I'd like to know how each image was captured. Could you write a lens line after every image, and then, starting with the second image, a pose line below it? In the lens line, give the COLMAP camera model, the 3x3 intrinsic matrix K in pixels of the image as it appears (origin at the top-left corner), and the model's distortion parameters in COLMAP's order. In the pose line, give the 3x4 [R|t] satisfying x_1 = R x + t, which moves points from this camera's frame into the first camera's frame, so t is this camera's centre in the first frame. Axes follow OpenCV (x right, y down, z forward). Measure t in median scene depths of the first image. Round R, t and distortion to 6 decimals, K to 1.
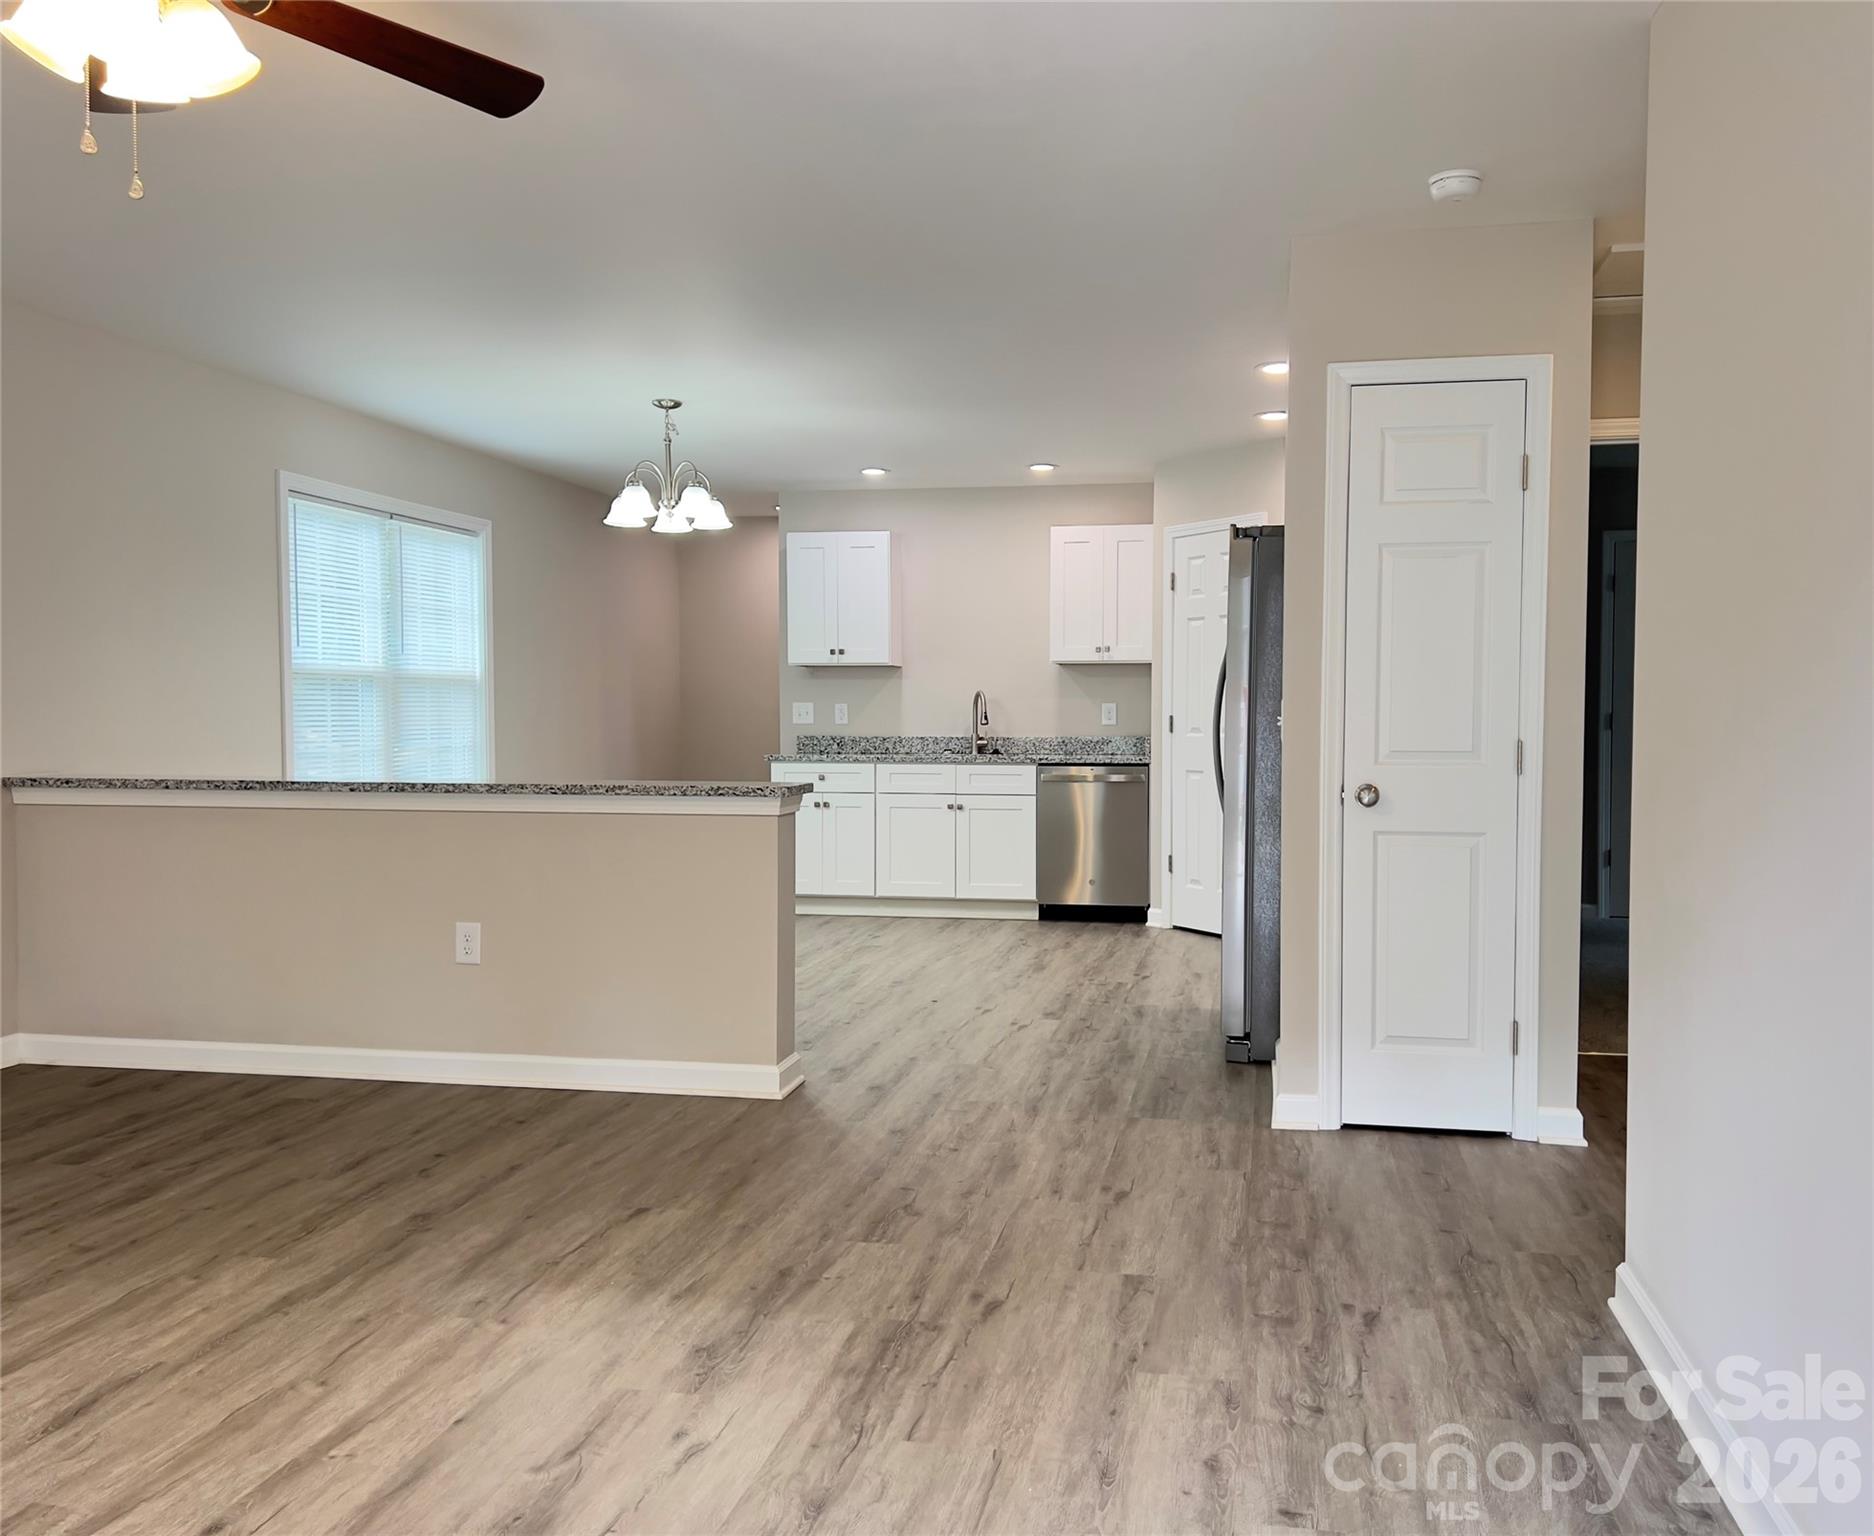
lens RADIAL K [[1544.9, 0, 996.8], [0, 1544.9, 752.9], [0, 0, 1]] dist [0.067713, -0.074133]
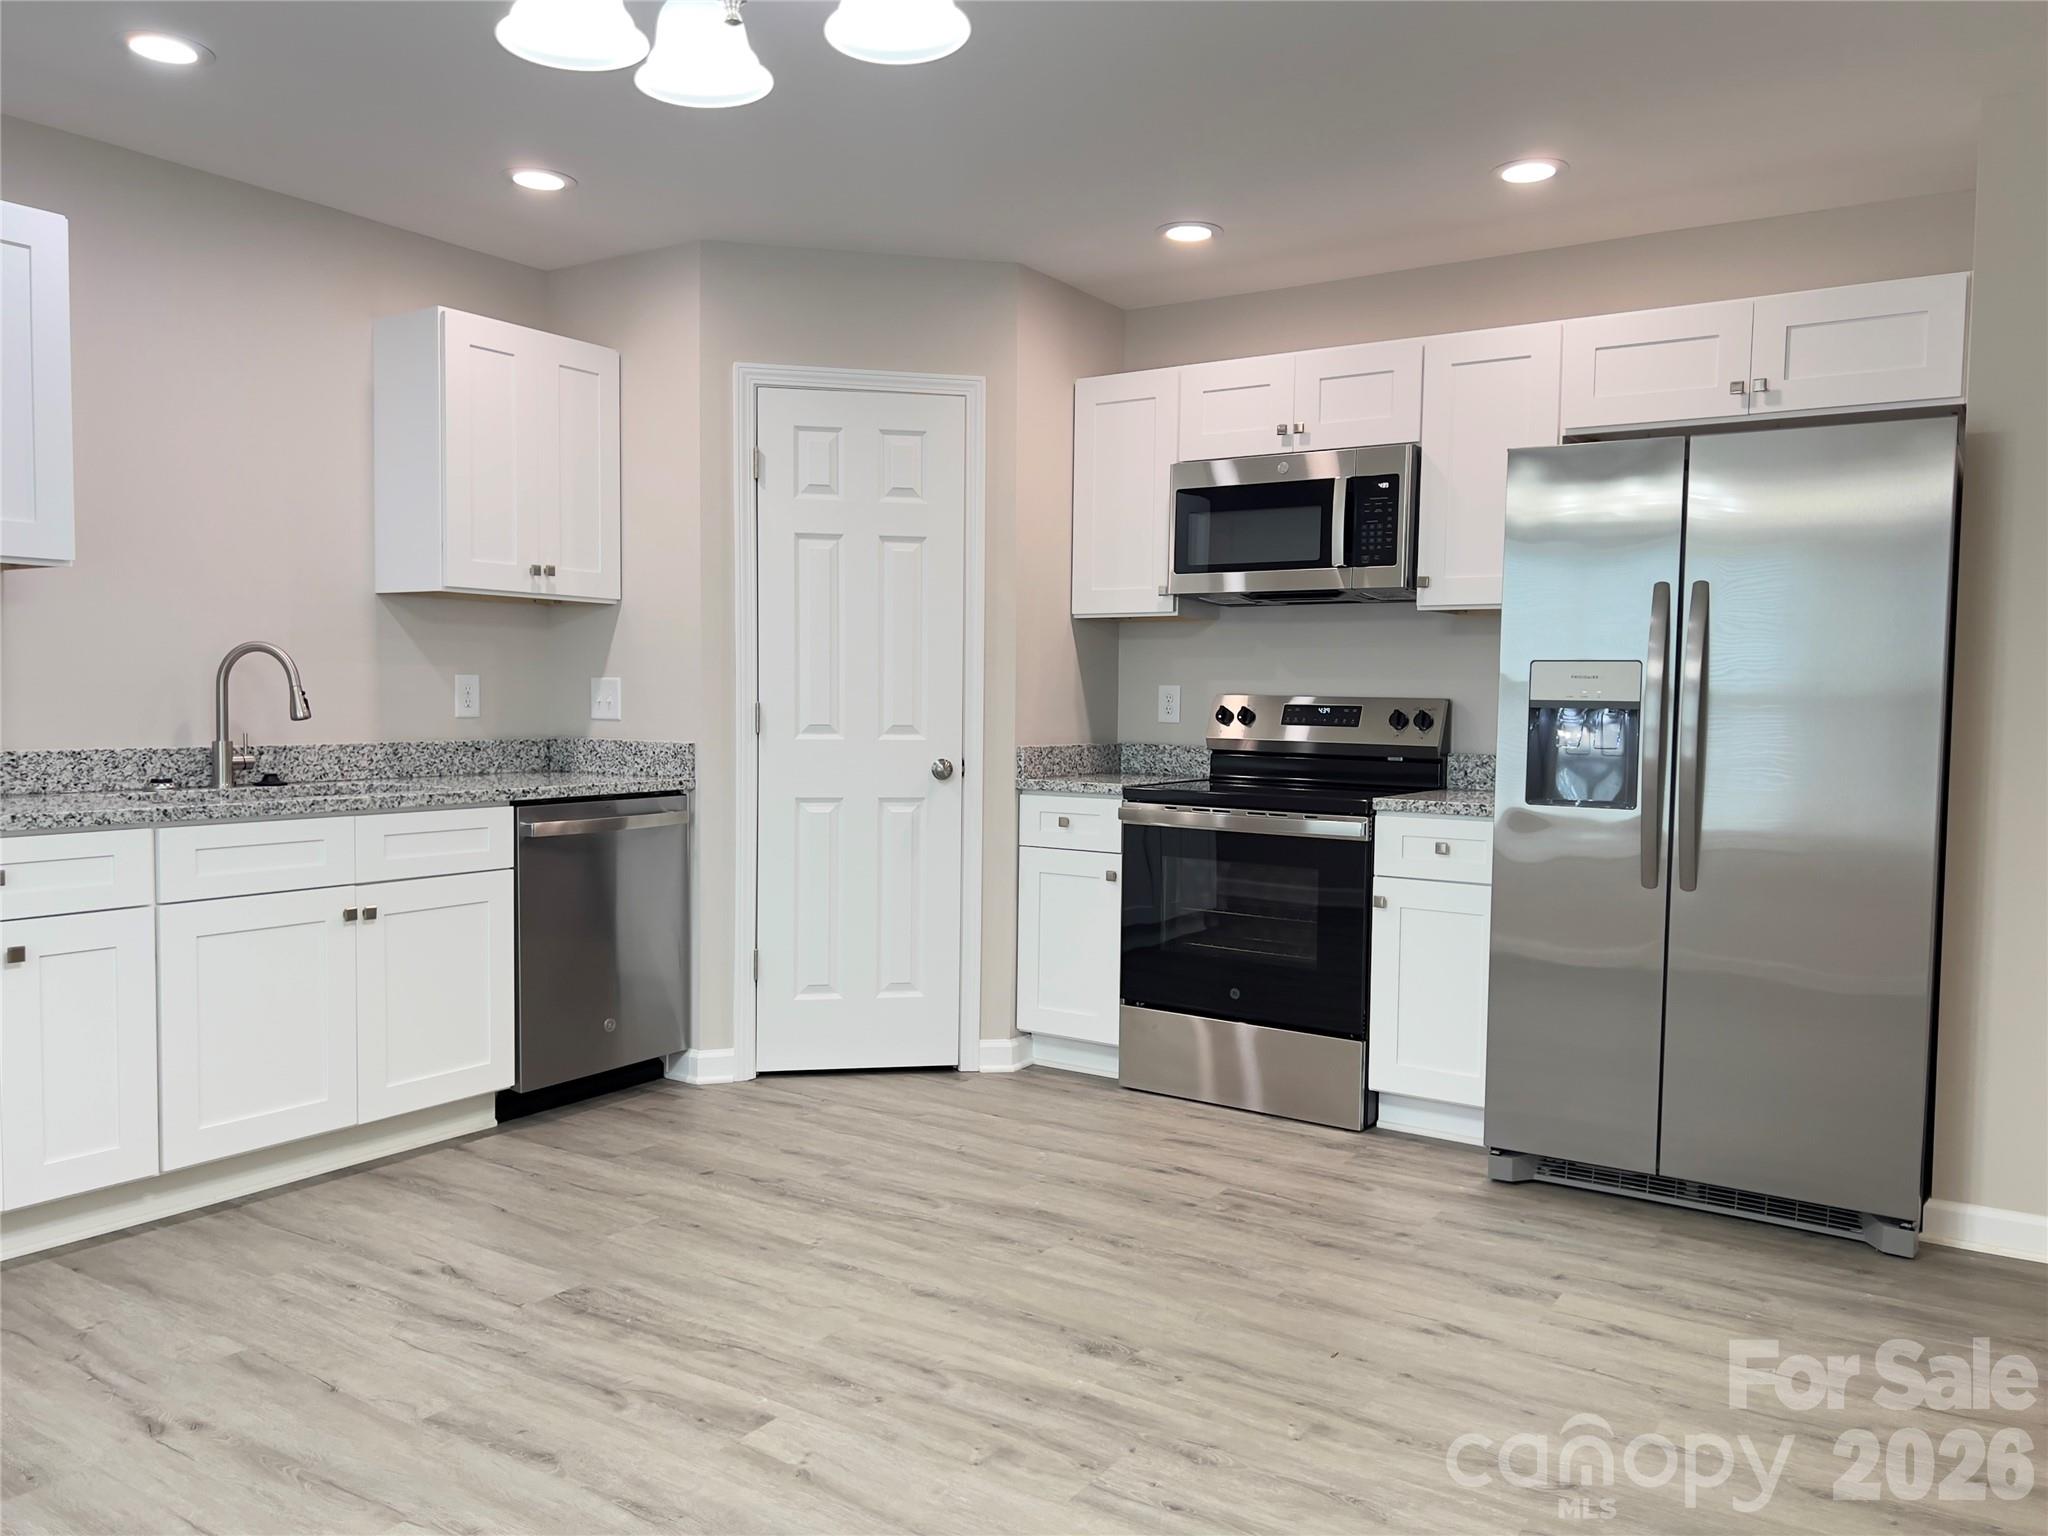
lens RADIAL K [[1542.7, 0, 1027.2], [0, 1542.7, 772.6], [0, 0, 1]] dist [0.065361, -0.071194]
pose [[0.398386, -0.042403, 0.916237, -0.712675], [0.012359, 0.999088, 0.040863, -0.040359], [-0.917135, -0.004955, 0.398546, 1.331465]]
